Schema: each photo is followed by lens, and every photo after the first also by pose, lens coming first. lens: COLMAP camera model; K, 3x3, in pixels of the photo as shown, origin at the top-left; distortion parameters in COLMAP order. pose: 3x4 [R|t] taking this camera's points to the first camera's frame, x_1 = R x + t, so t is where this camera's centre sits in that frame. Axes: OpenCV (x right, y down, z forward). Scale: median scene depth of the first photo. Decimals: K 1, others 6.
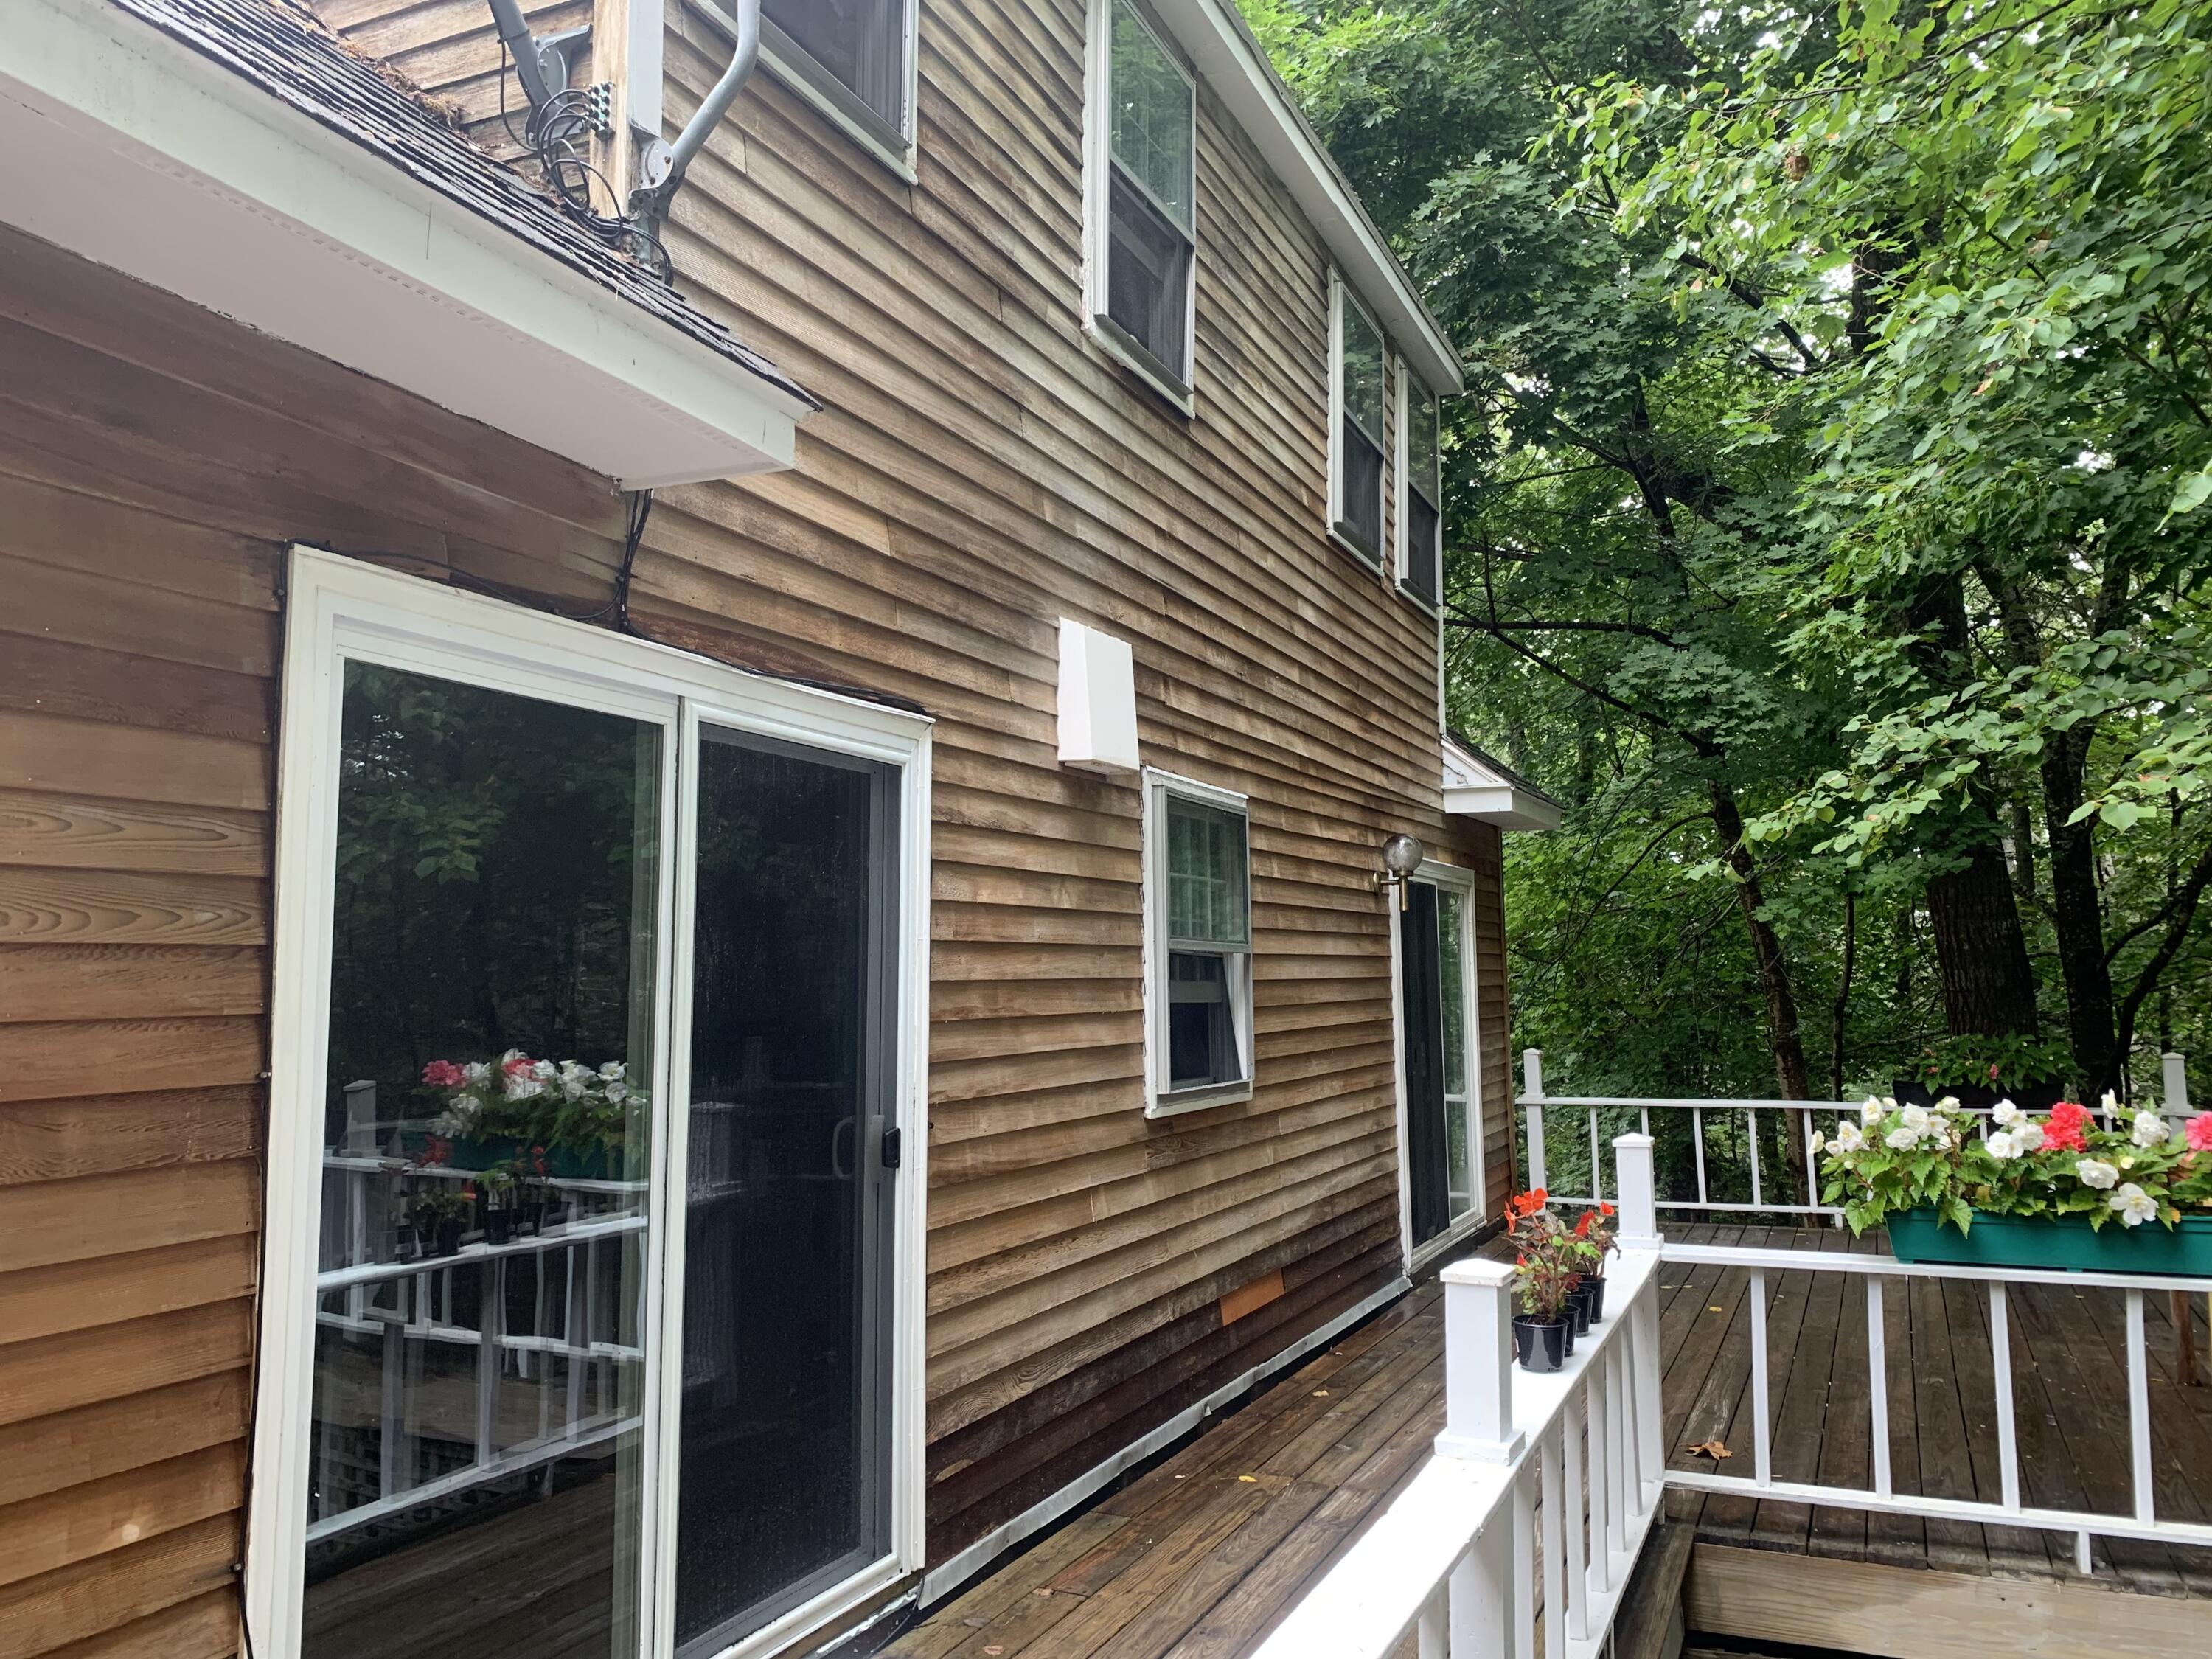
lens RADIAL K [[1687.4, 0, 1110.6], [0, 1687.4, 825.7], [0, 0, 1]] dist [0.000569, -0.000222]
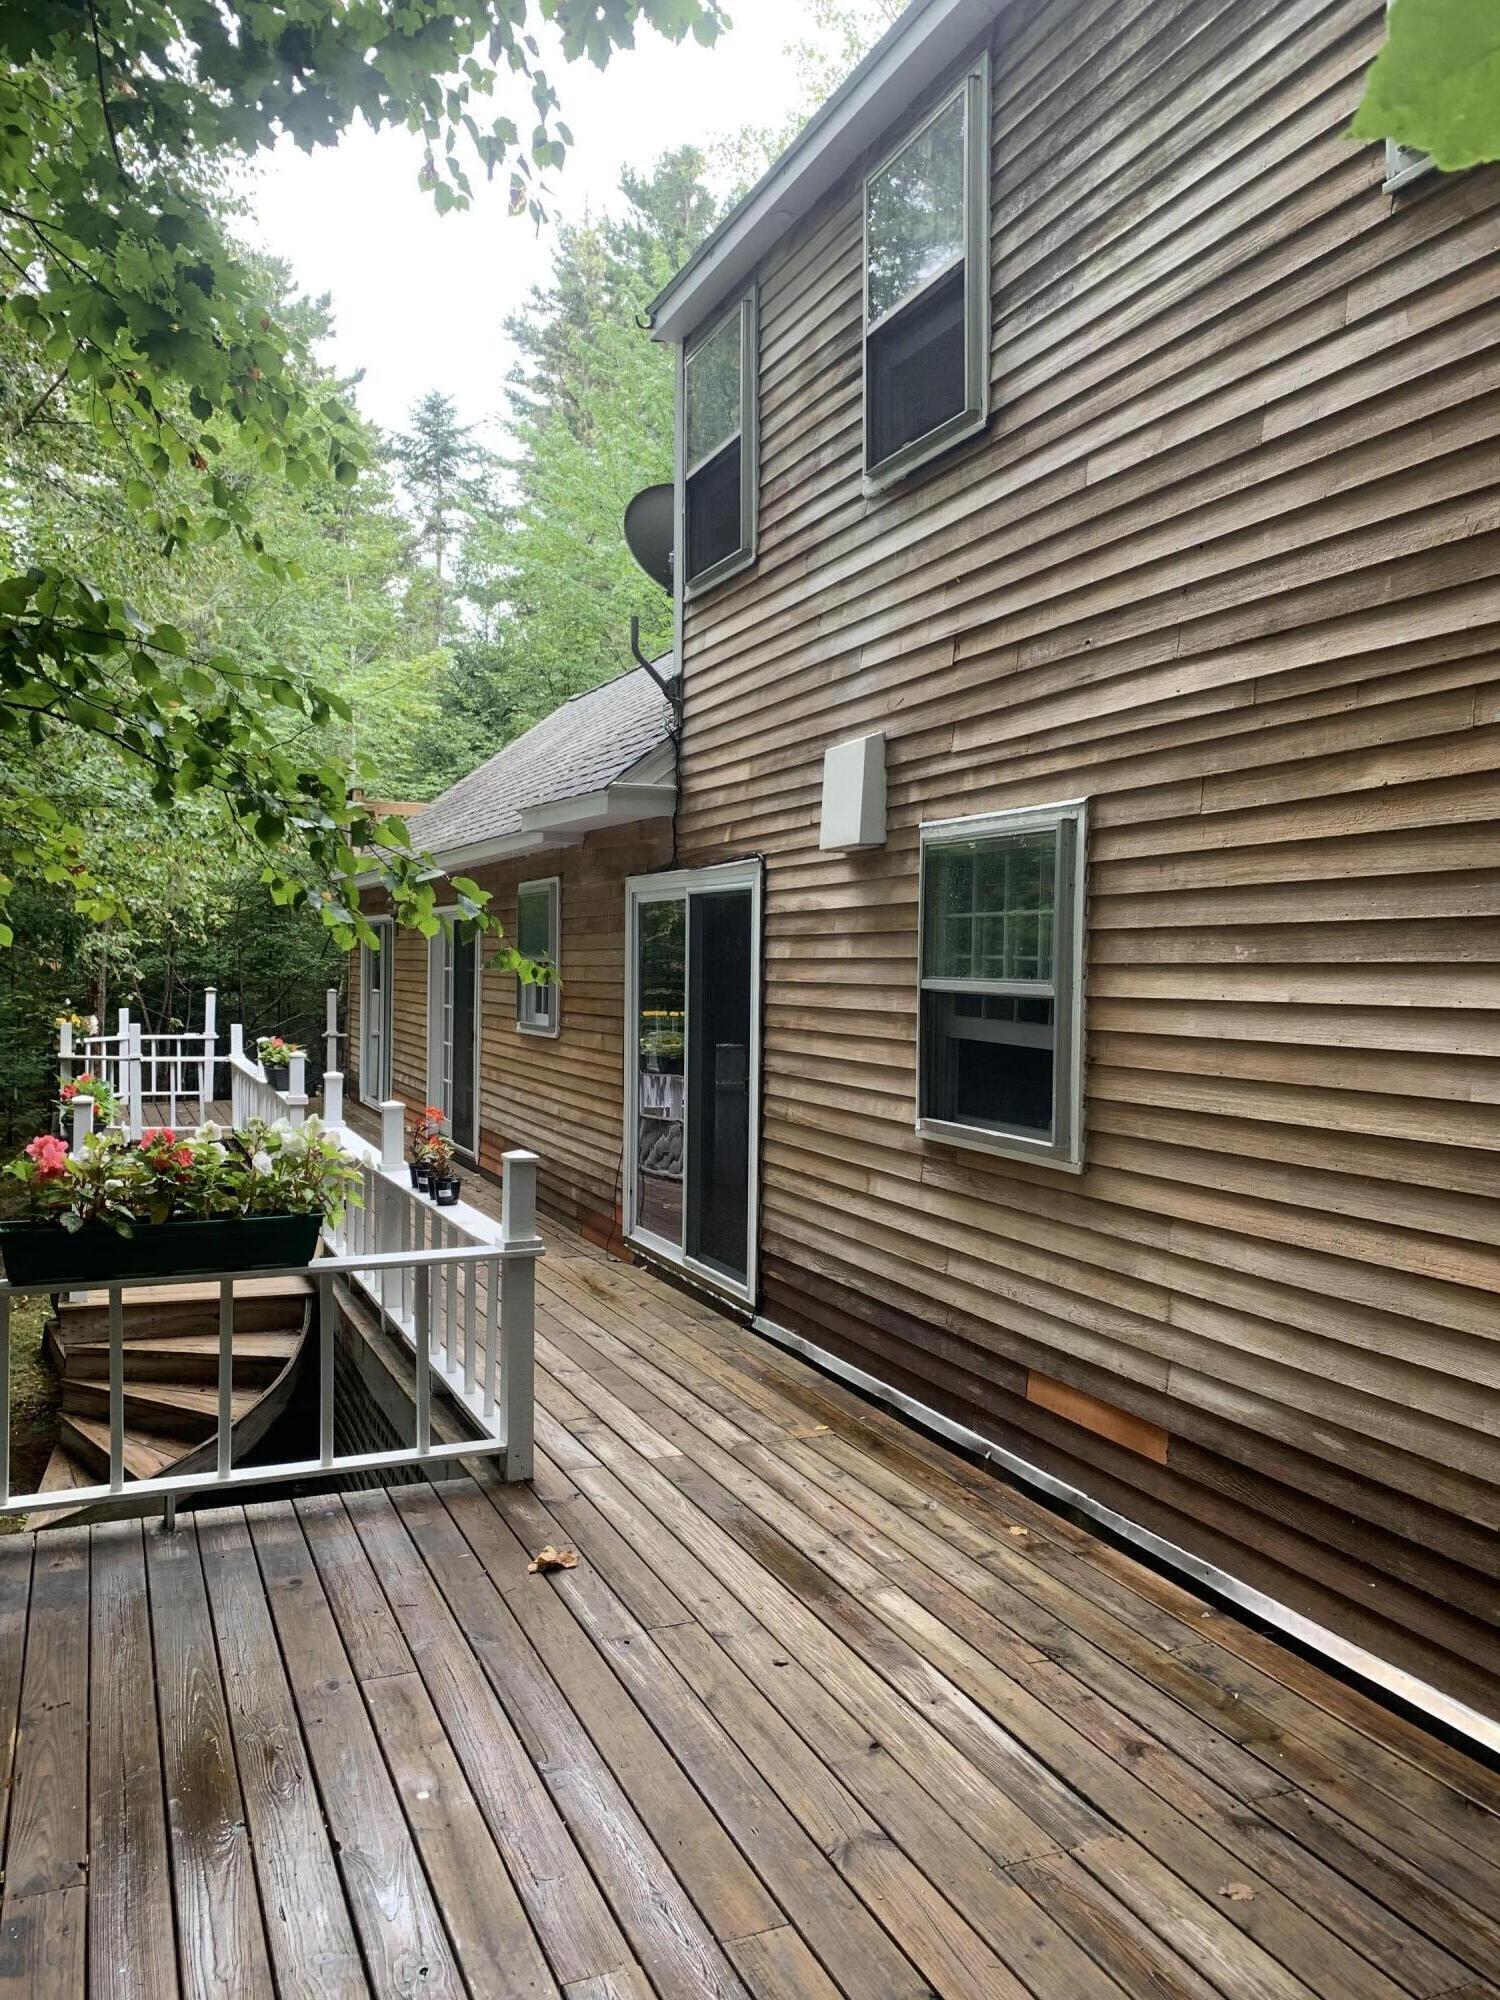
lens RADIAL K [[1525.7, 0, 752.1], [0, 1525.7, 998.5], [0, 0, 1]] dist [0.000569, -0.000222]
pose [[-0.678495, 0.021567, -0.734288, 1.026510], [0.066144, 0.997302, -0.031826, 0.128327], [0.731621, -0.070162, -0.678092, 1.951754]]
